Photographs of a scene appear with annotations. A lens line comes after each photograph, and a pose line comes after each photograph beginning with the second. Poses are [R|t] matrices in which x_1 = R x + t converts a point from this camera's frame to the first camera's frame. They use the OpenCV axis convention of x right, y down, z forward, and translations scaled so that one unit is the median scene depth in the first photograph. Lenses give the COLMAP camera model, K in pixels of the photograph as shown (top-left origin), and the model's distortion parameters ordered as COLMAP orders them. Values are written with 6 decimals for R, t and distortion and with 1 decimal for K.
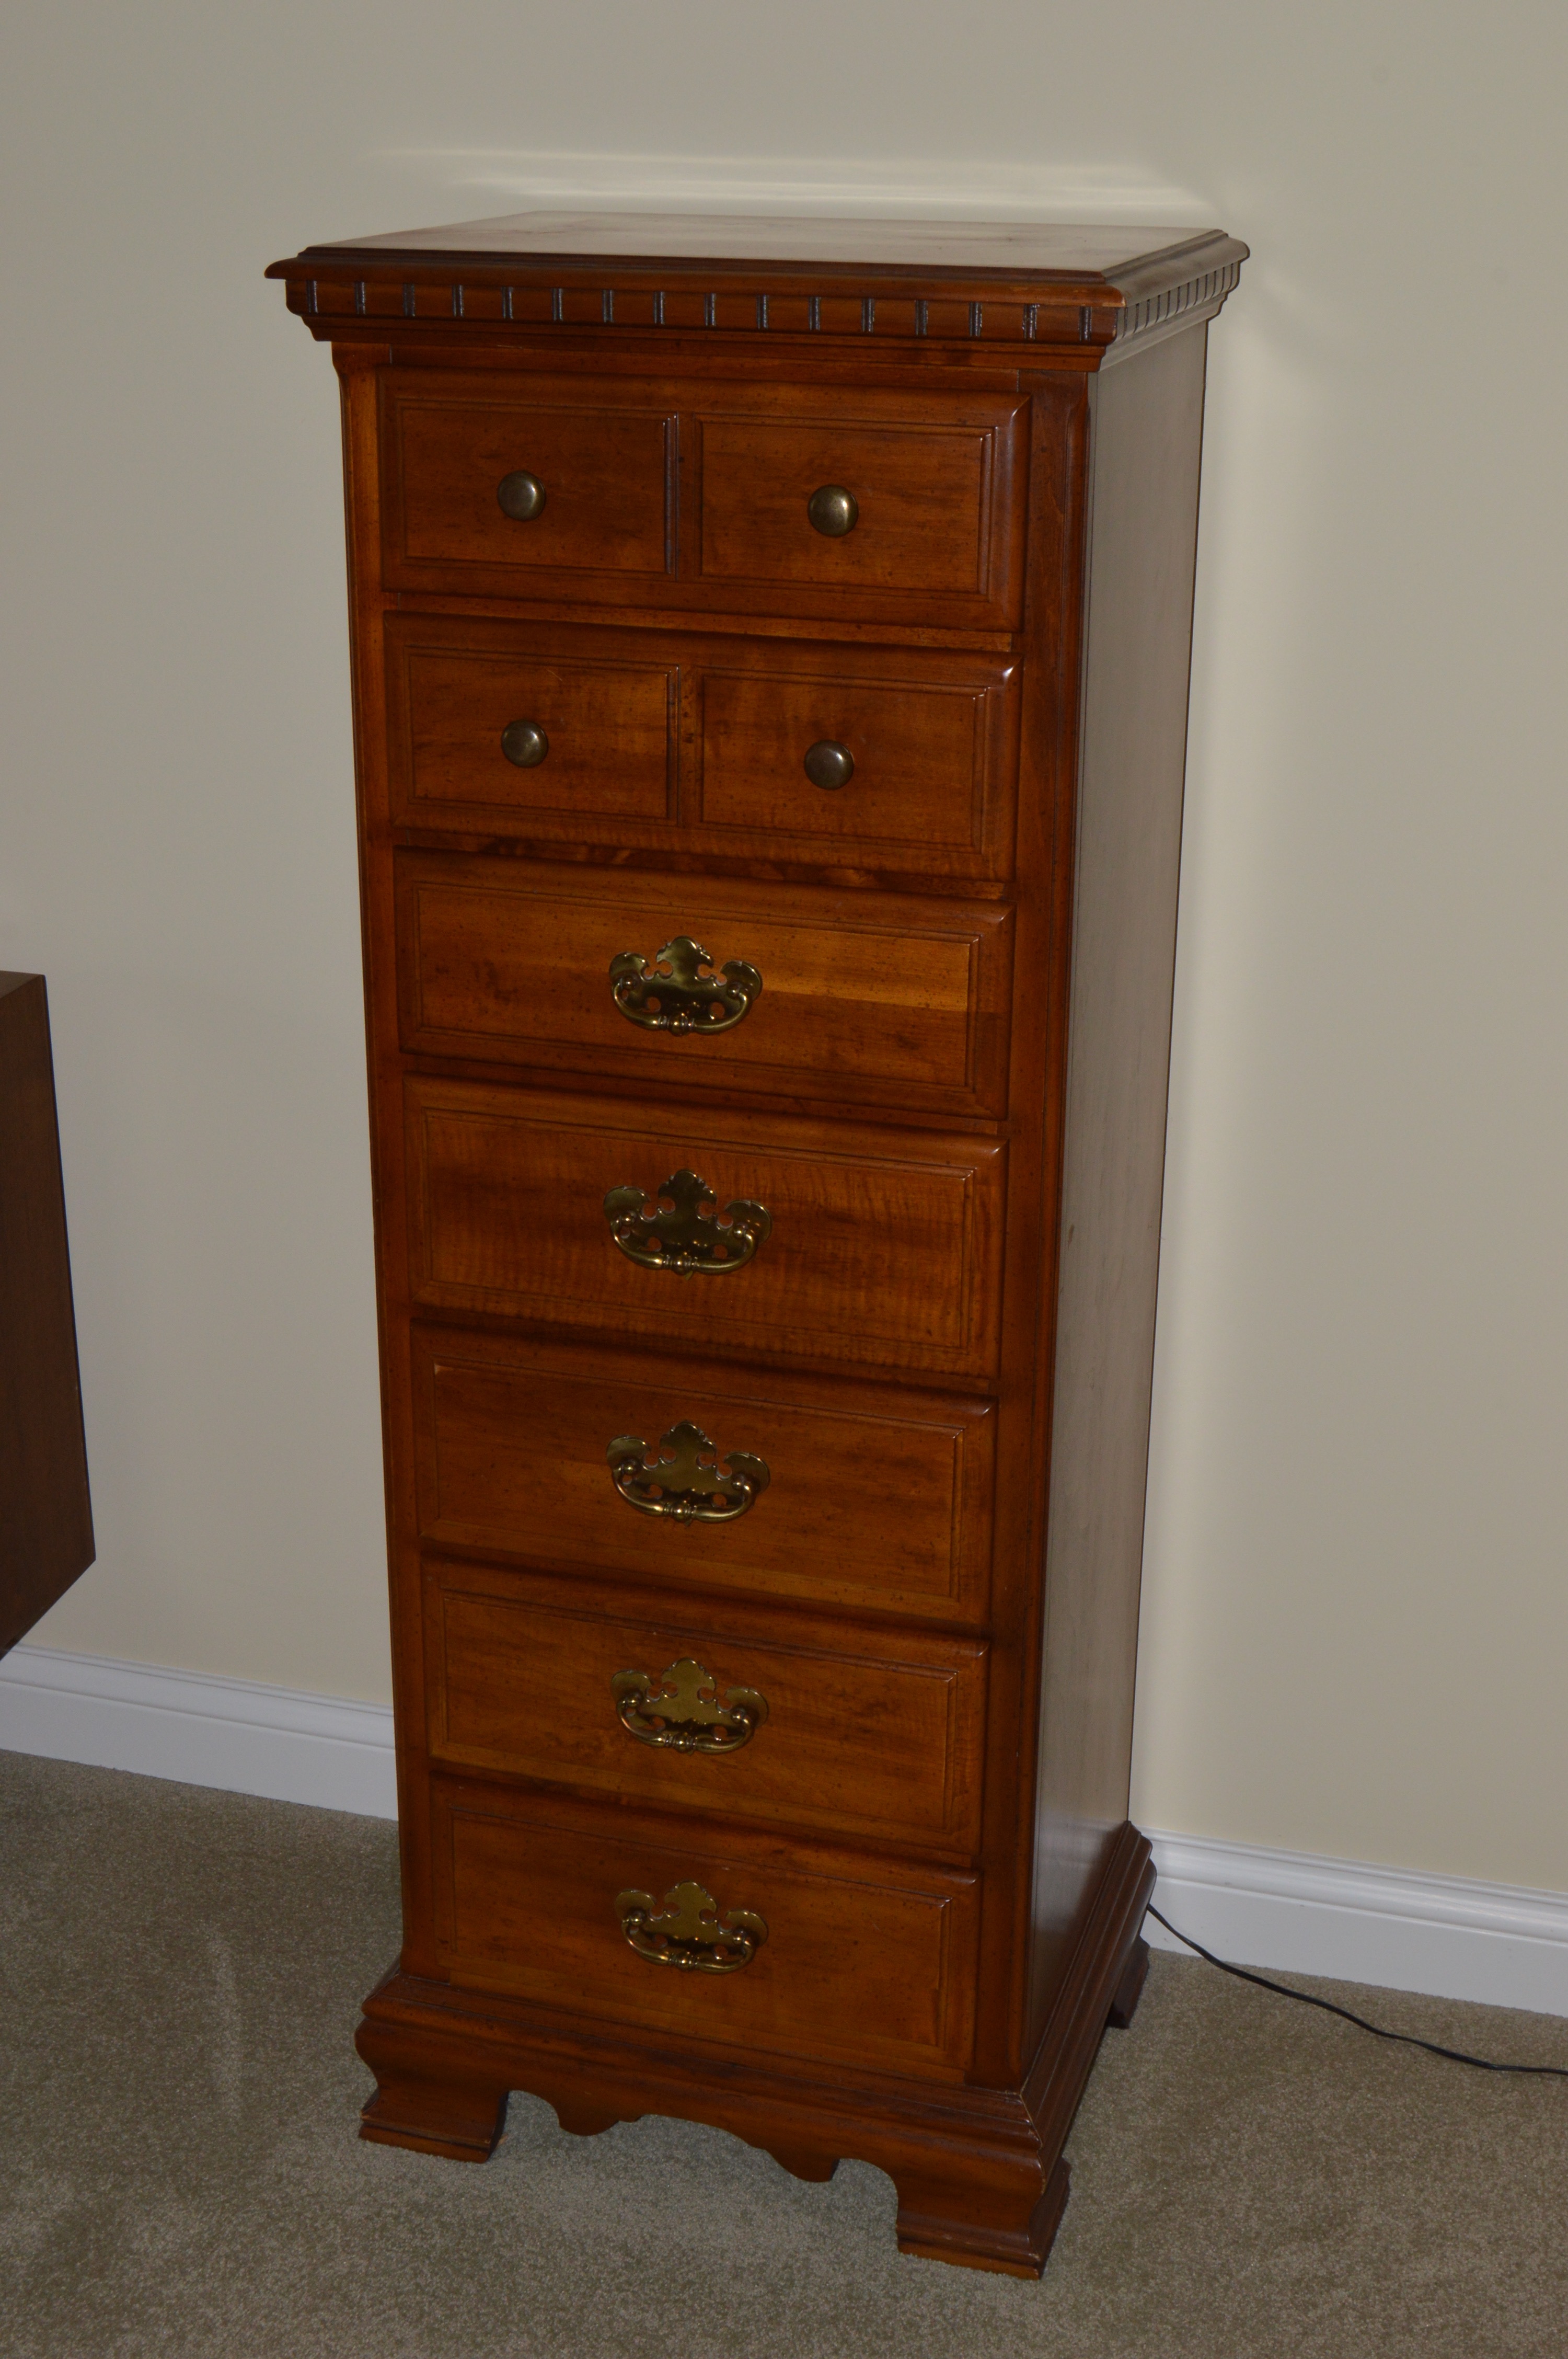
lens RADIAL K [[3142.0, 0, 789.7], [0, 3142.0, 1187.1], [0, 0, 1]] dist [-0.046951, 0.000000]
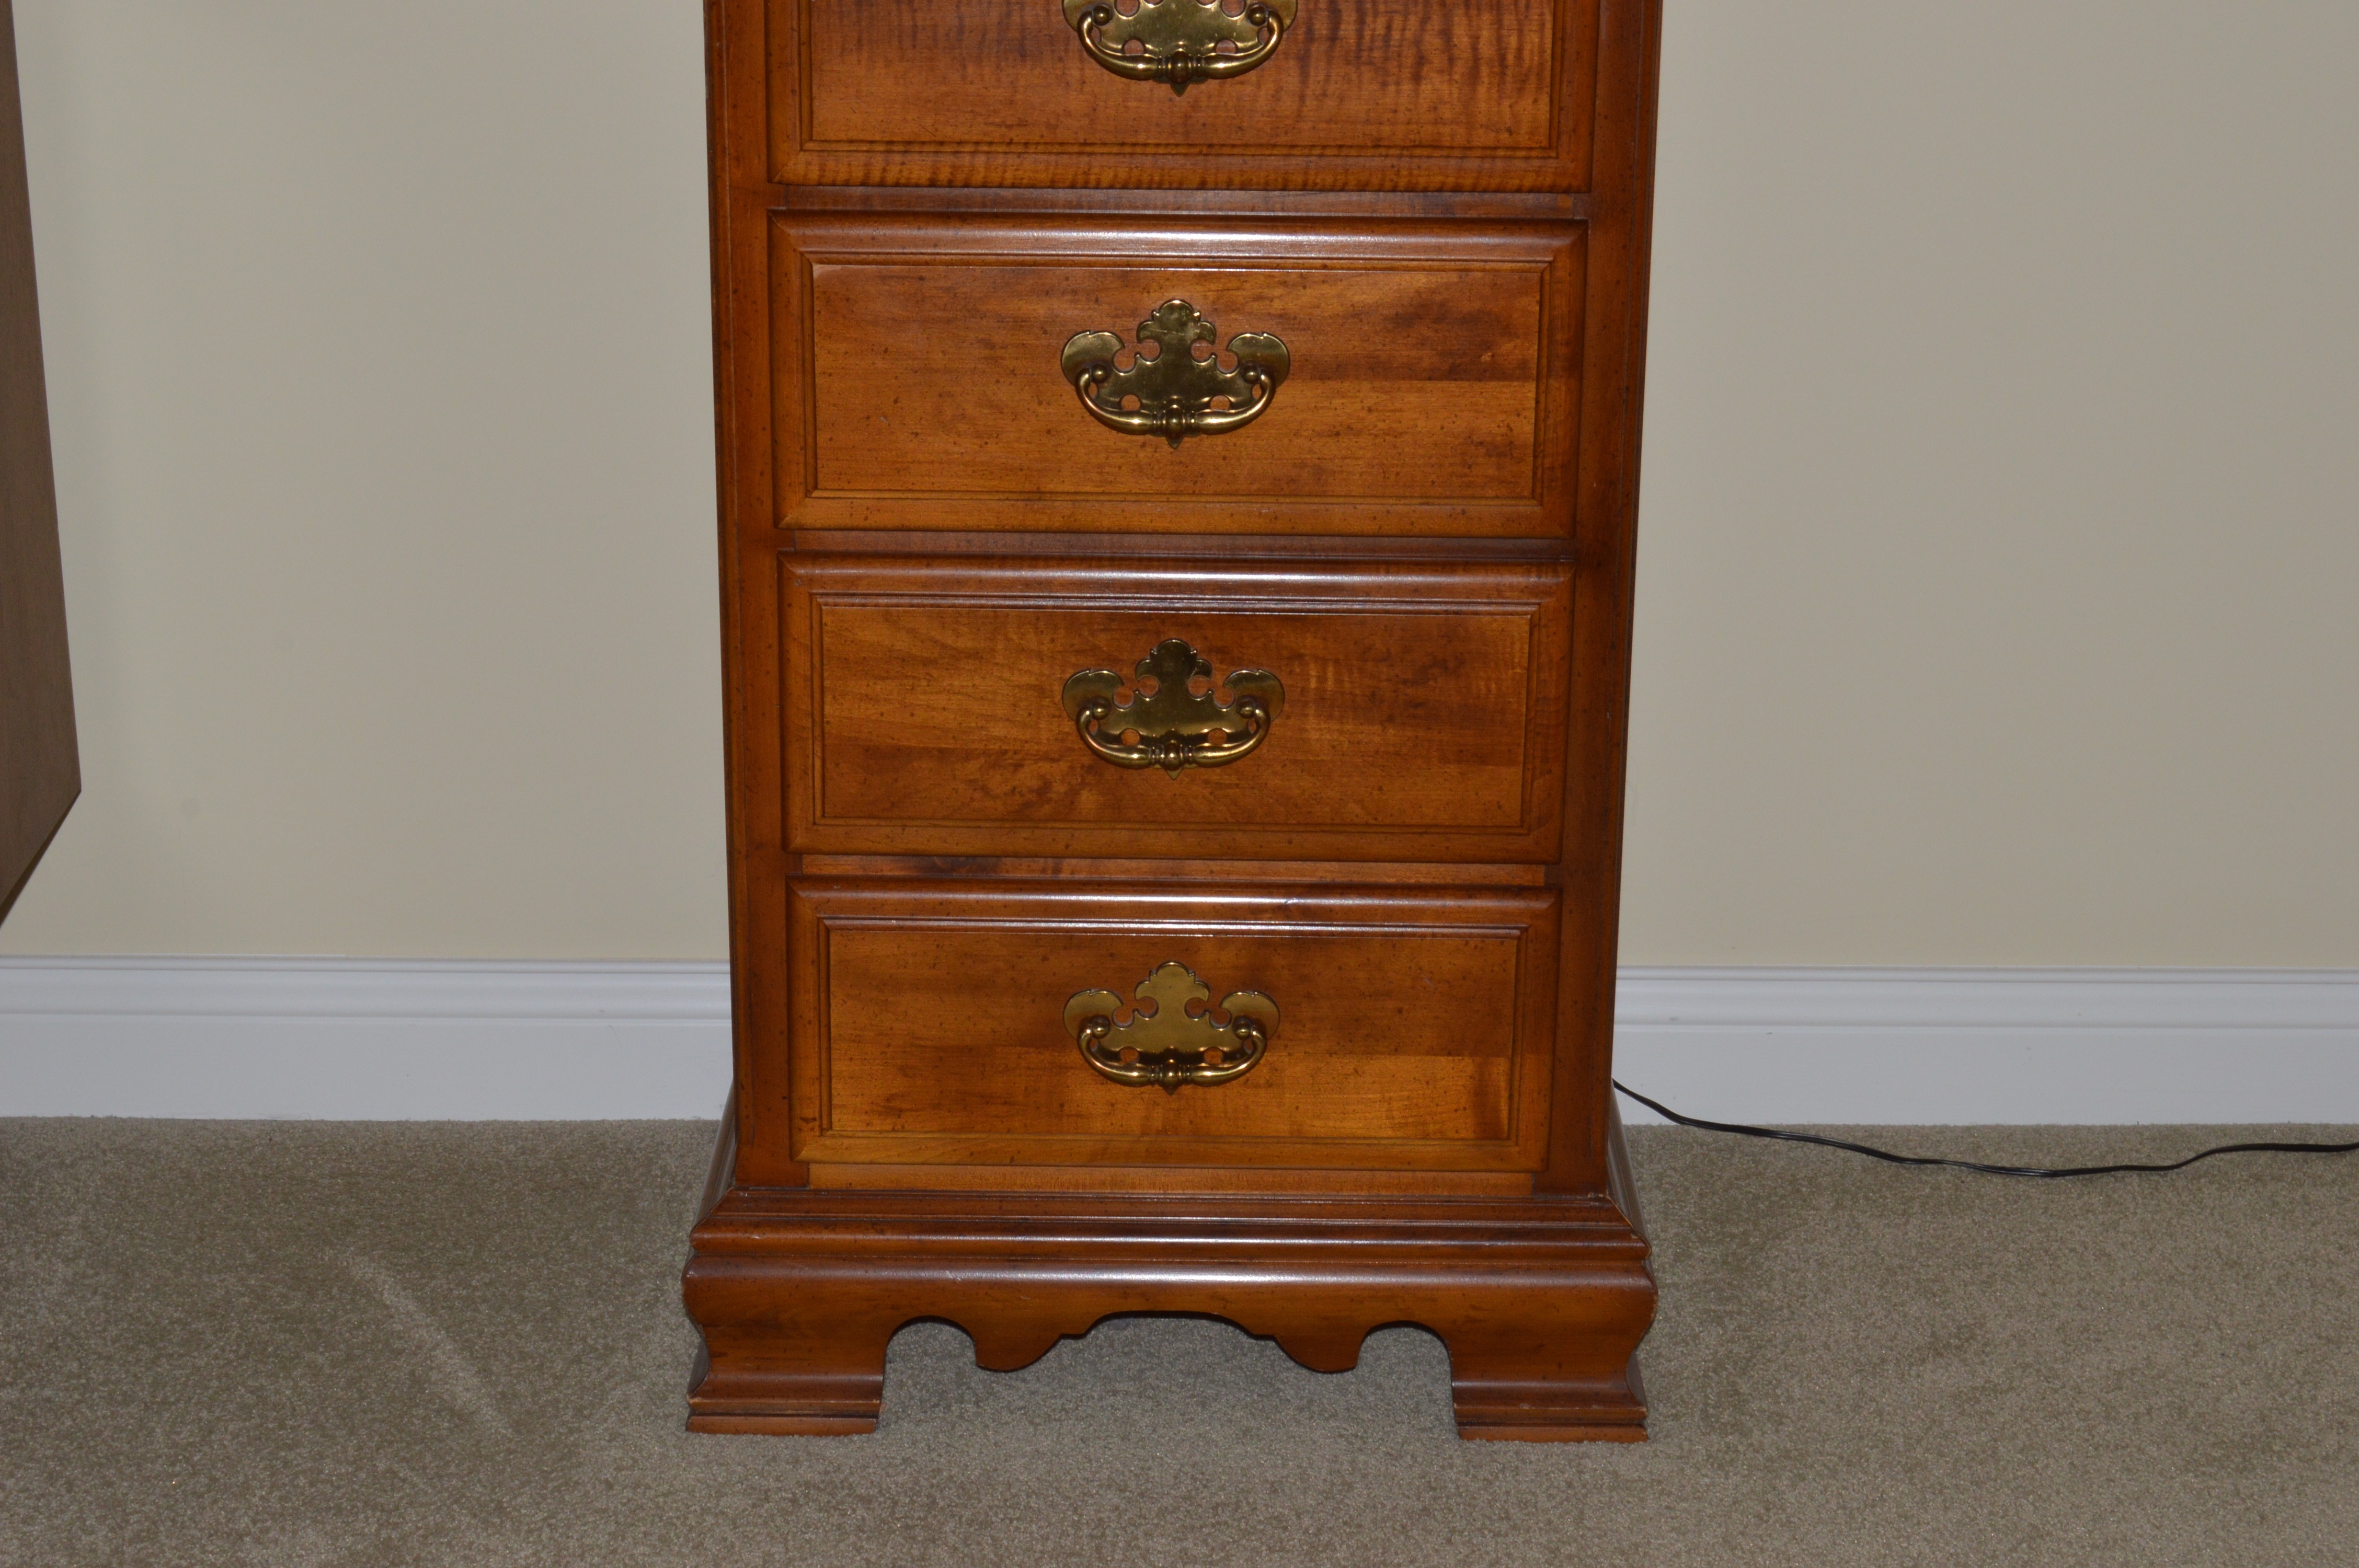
lens RADIAL K [[4124.3, 0, 1174.2], [0, 4124.3, 777.6], [0, 0, 1]] dist [-0.066720, 0.000000]
pose [[0.956909, -0.093176, 0.275032, -0.293670], [0.101627, 0.994684, -0.016605, 0.191151], [-0.272023, 0.043840, 0.961292, 0.050398]]
